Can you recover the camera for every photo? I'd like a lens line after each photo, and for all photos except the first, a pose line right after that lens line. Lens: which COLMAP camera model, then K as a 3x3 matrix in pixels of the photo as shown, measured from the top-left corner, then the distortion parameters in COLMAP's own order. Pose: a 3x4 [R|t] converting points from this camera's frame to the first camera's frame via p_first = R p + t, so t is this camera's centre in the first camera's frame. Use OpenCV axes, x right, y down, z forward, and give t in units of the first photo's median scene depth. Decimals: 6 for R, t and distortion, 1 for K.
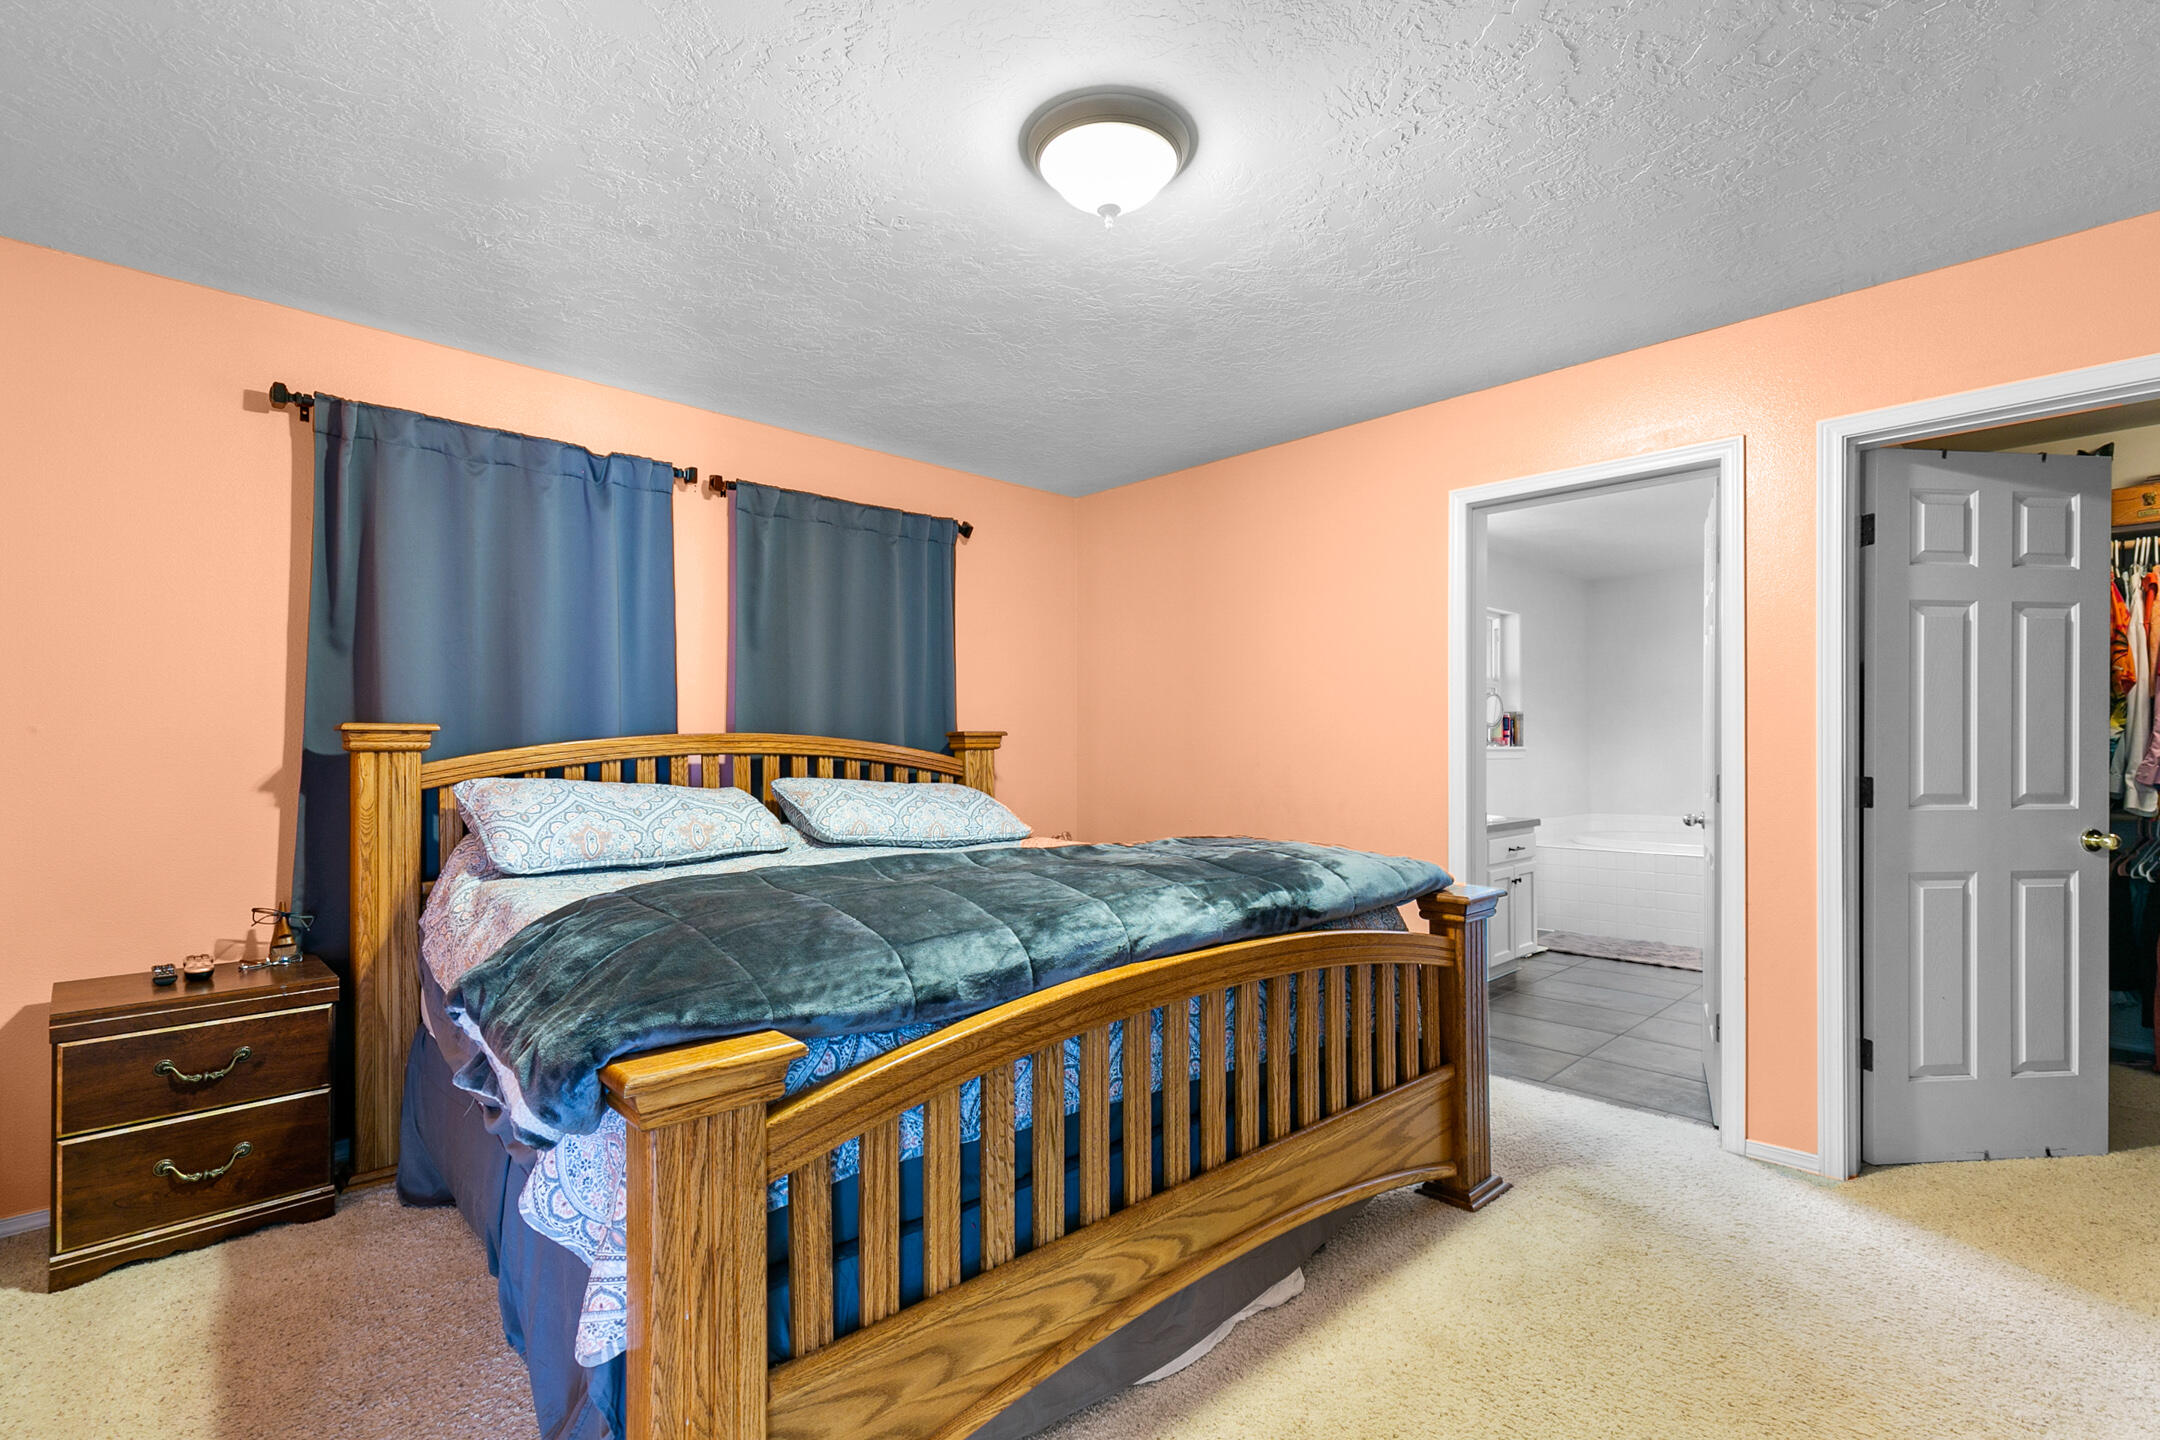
lens RADIAL K [[946.1, 0, 1036.4], [0, 946.1, 798.9], [0, 0, 1]] dist [0.000804, -0.000010]
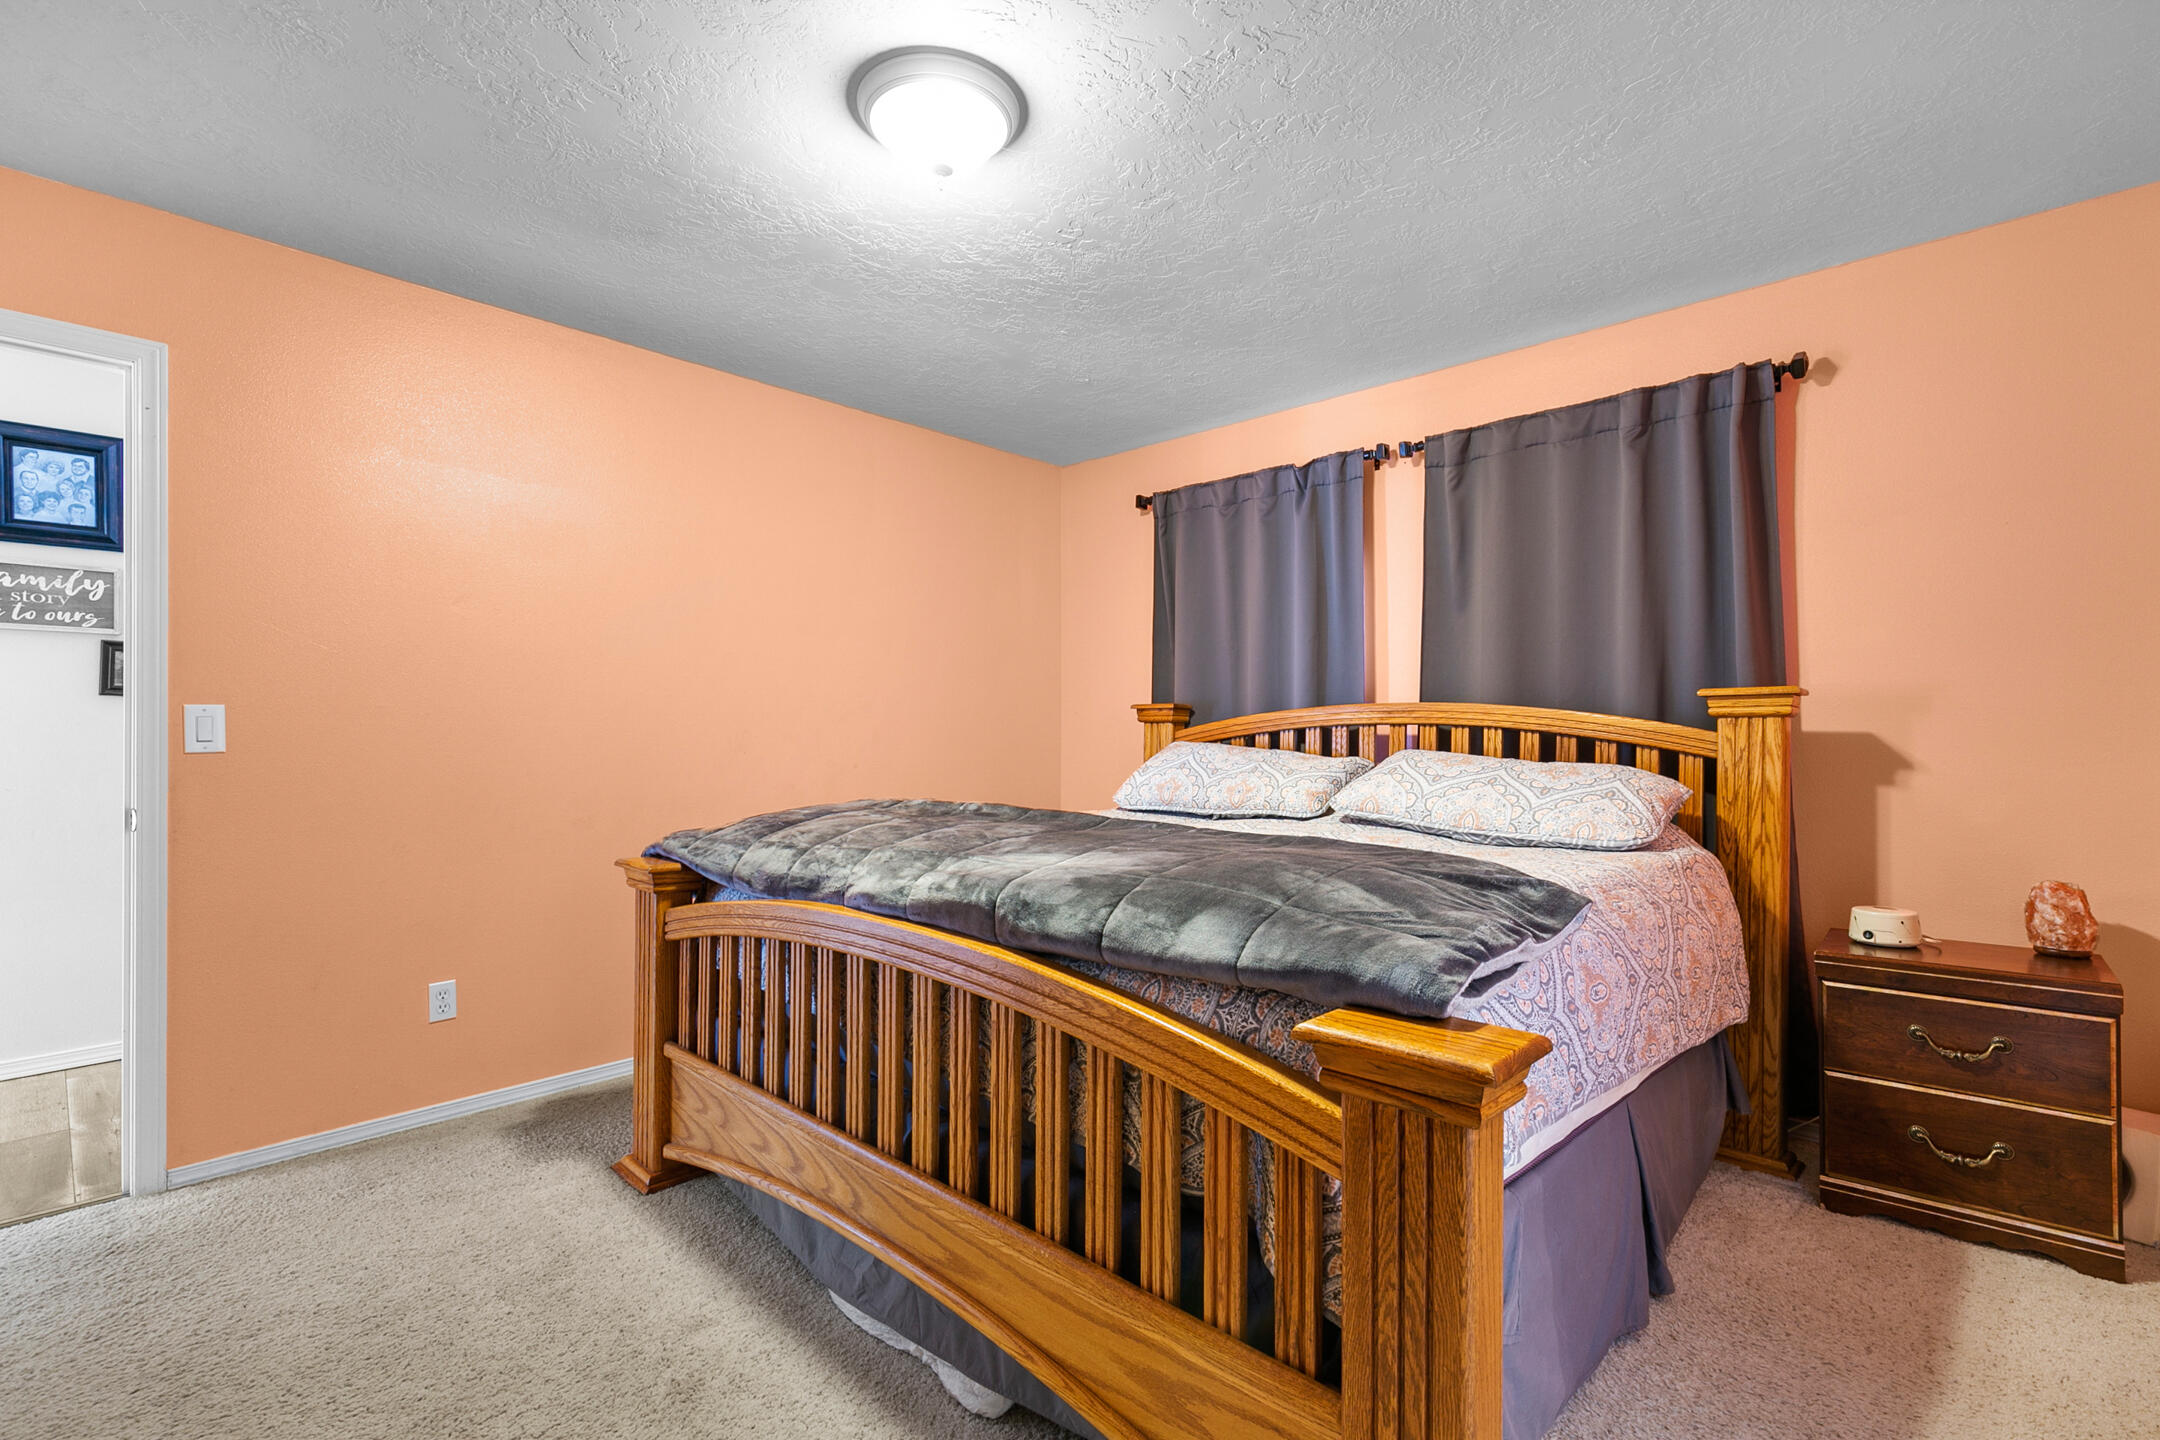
lens RADIAL K [[981.8, 0, 1080.0], [0, 981.8, 720.0], [0, 0, 1]] dist [0.002219, -0.000090]
pose [[0.083466, -0.001708, -0.996509, 0.716503], [-0.043031, 0.999060, -0.005316, -0.035348], [0.995581, 0.043324, 0.083314, 0.646941]]
